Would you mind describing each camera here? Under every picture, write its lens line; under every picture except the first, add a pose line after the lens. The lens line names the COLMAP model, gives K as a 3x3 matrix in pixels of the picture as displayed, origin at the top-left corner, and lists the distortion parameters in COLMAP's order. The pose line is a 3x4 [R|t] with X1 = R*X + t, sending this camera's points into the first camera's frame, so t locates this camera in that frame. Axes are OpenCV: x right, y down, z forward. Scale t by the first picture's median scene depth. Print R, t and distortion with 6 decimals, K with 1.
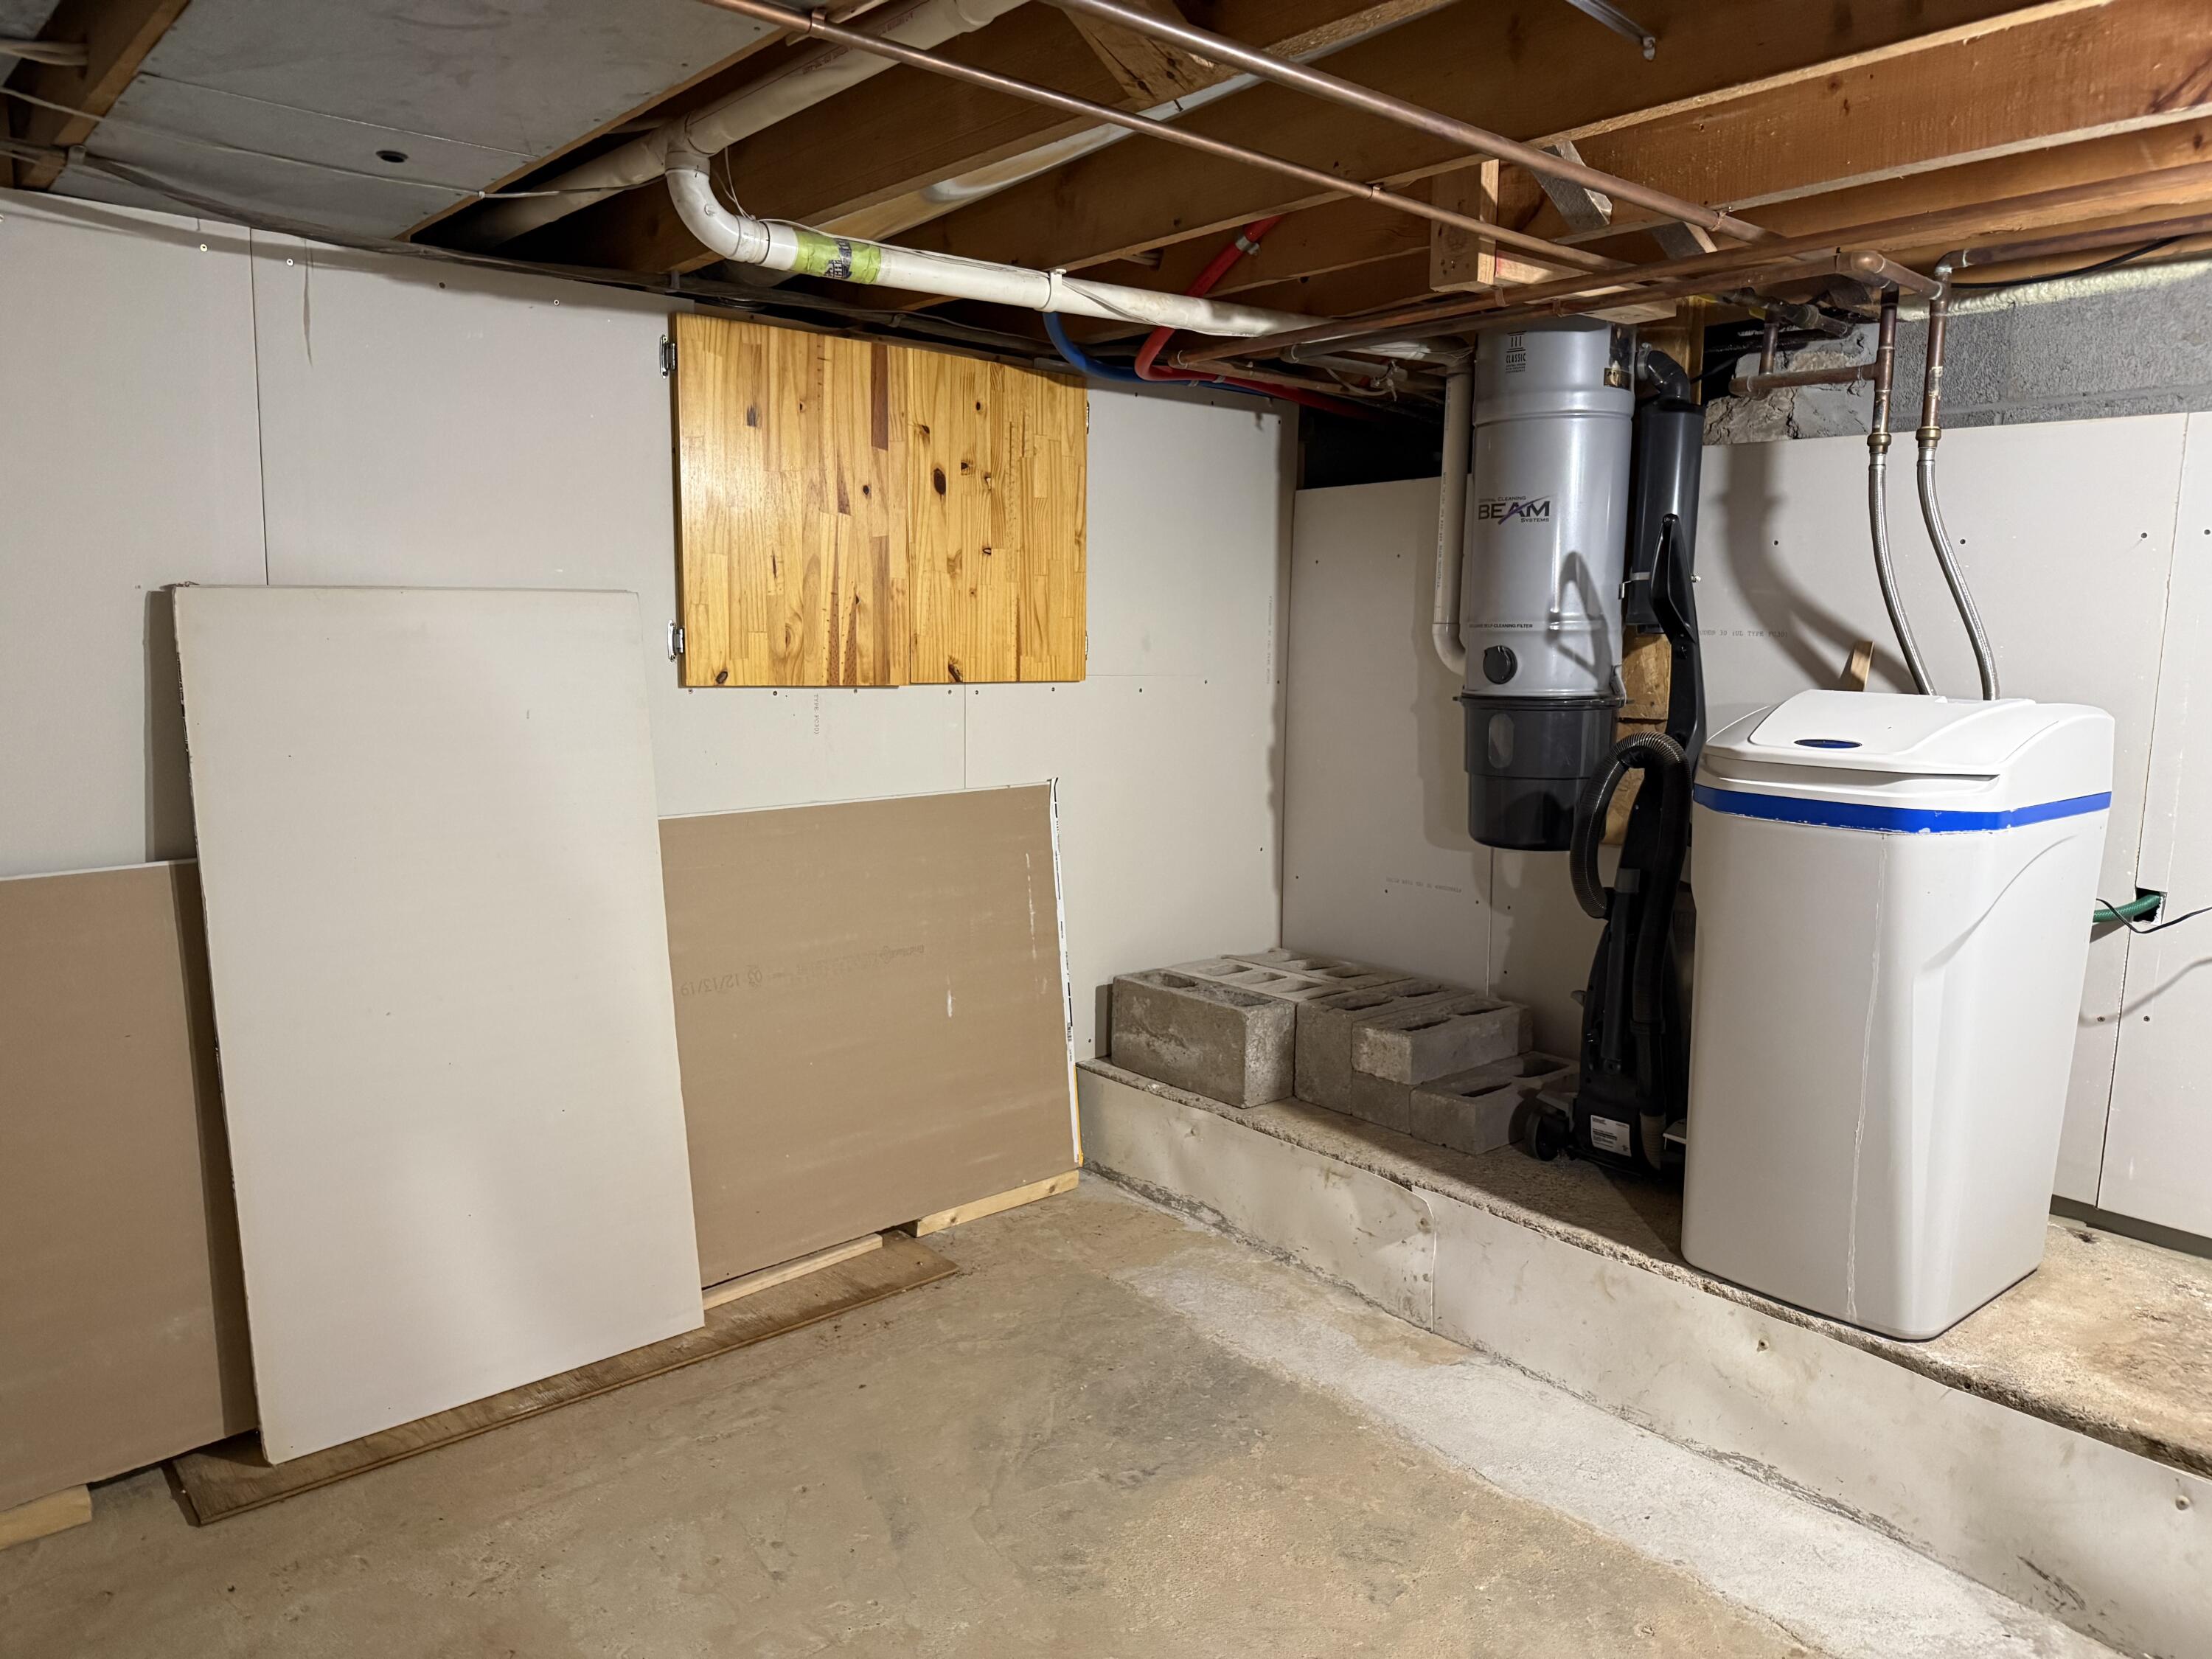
lens RADIAL K [[1547.8, 0, 1106.0], [0, 1547.8, 829.5], [0, 0, 1]] dist [0.116300, -0.170949]
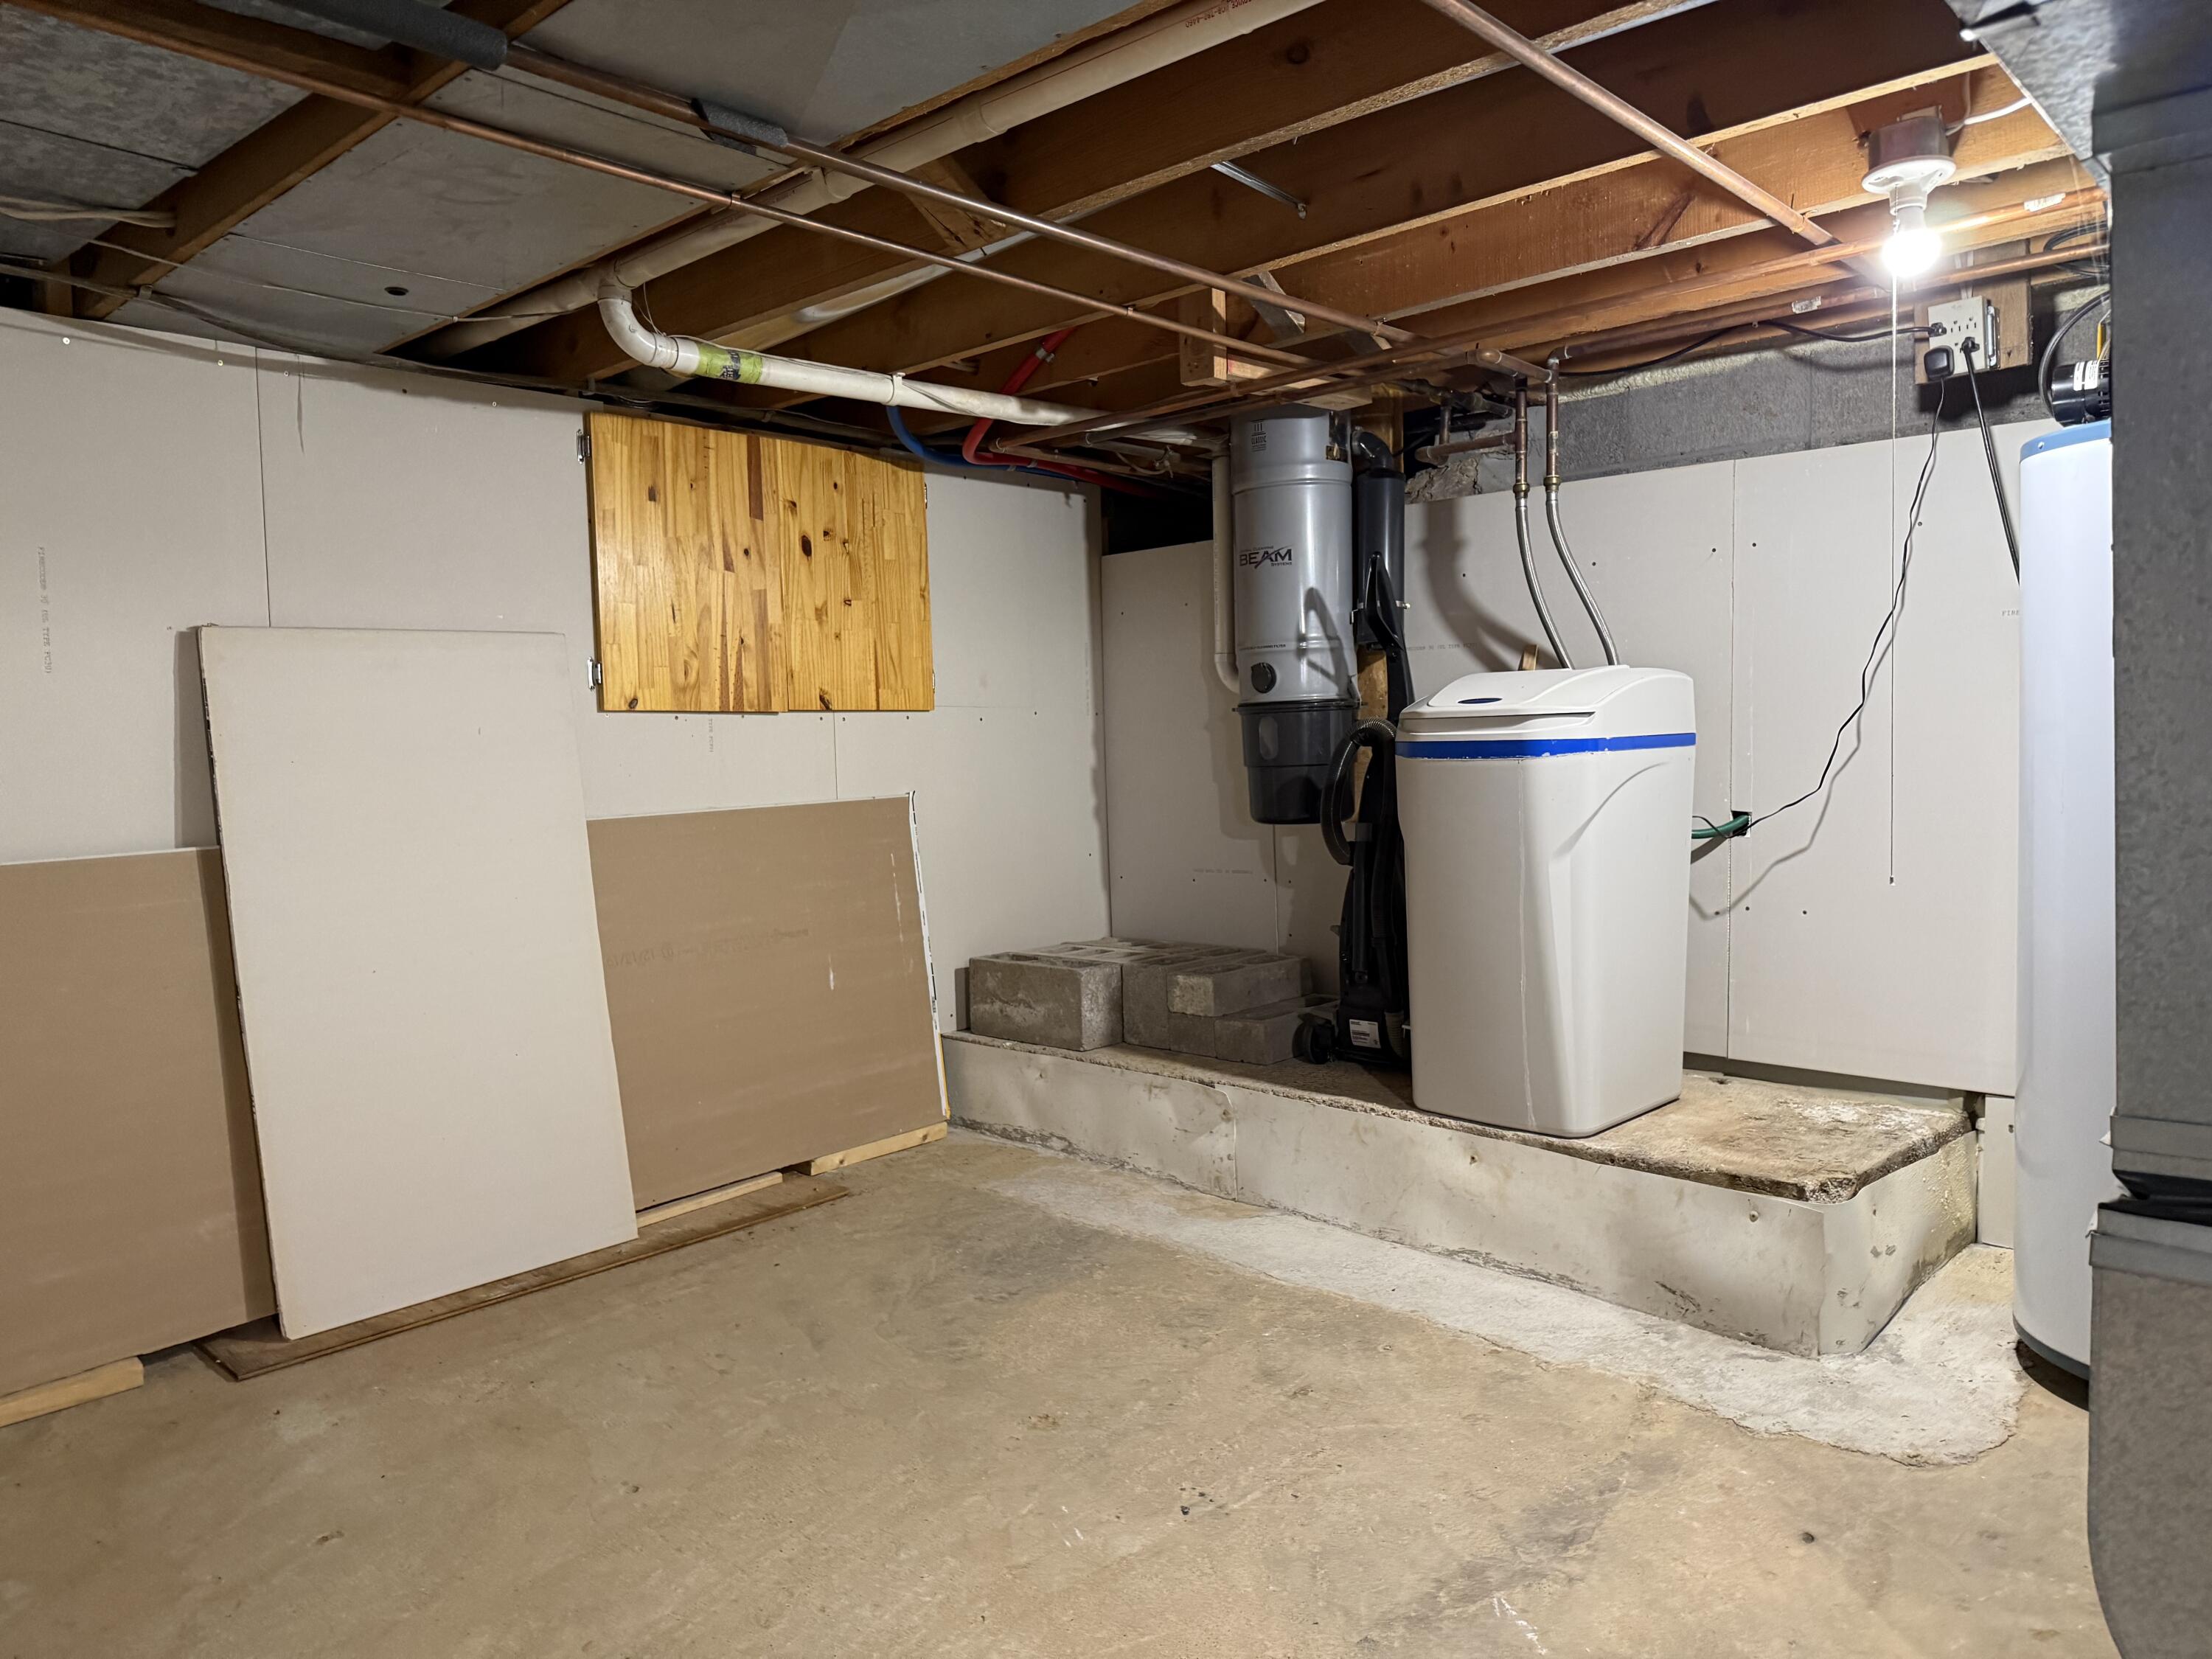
lens RADIAL K [[1550.1, 0, 1111.2], [0, 1550.1, 826.0], [0, 0, 1]] dist [0.152869, -0.256622]
pose [[0.993619, -0.046040, 0.102966, -0.006390], [0.053739, 0.995862, -0.073291, 0.111427], [-0.099166, 0.078357, 0.991981, -0.255139]]
